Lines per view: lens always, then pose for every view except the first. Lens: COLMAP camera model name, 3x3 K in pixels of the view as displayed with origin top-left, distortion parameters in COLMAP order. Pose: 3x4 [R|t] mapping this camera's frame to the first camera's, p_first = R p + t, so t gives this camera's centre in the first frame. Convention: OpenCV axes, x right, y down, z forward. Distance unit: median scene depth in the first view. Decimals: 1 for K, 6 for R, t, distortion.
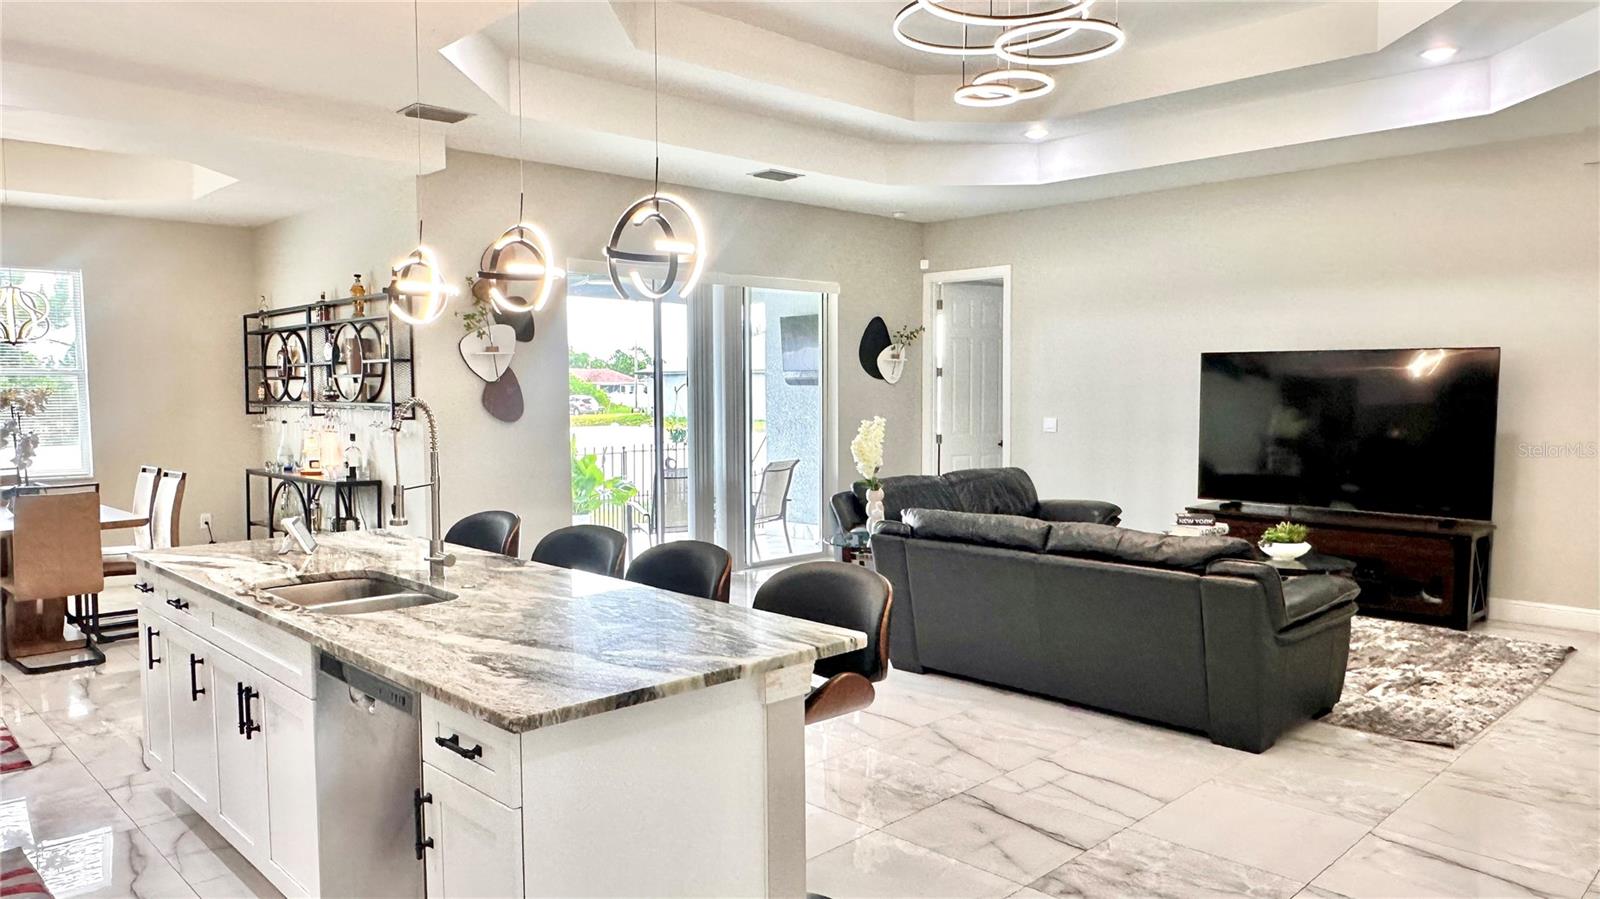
lens RADIAL K [[1079.5, 0, 800.0], [0, 1079.5, 449.5], [0, 0, 1]] dist [-0.000309, -0.000413]
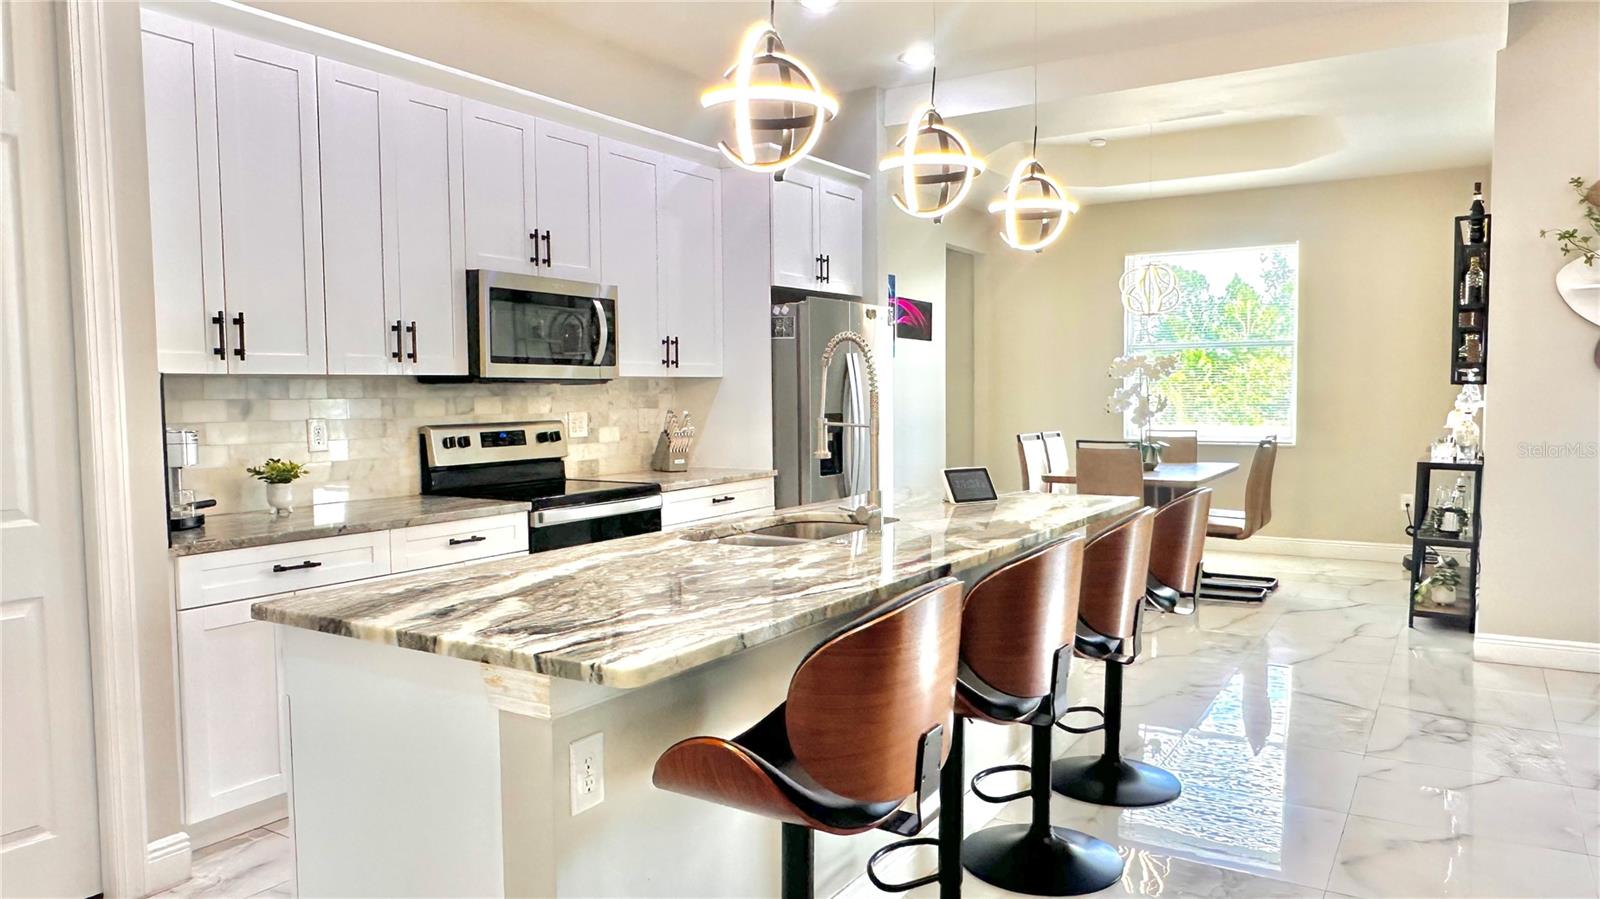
lens RADIAL K [[1079.5, 0, 800.0], [0, 1079.5, 449.5], [0, 0, 1]] dist [-0.000309, -0.000413]
pose [[0.232592, 0.057300, -0.970885, 0.266566], [-0.048450, 0.997706, 0.047276, 0.004972], [0.971367, 0.036044, 0.234834, 0.374359]]
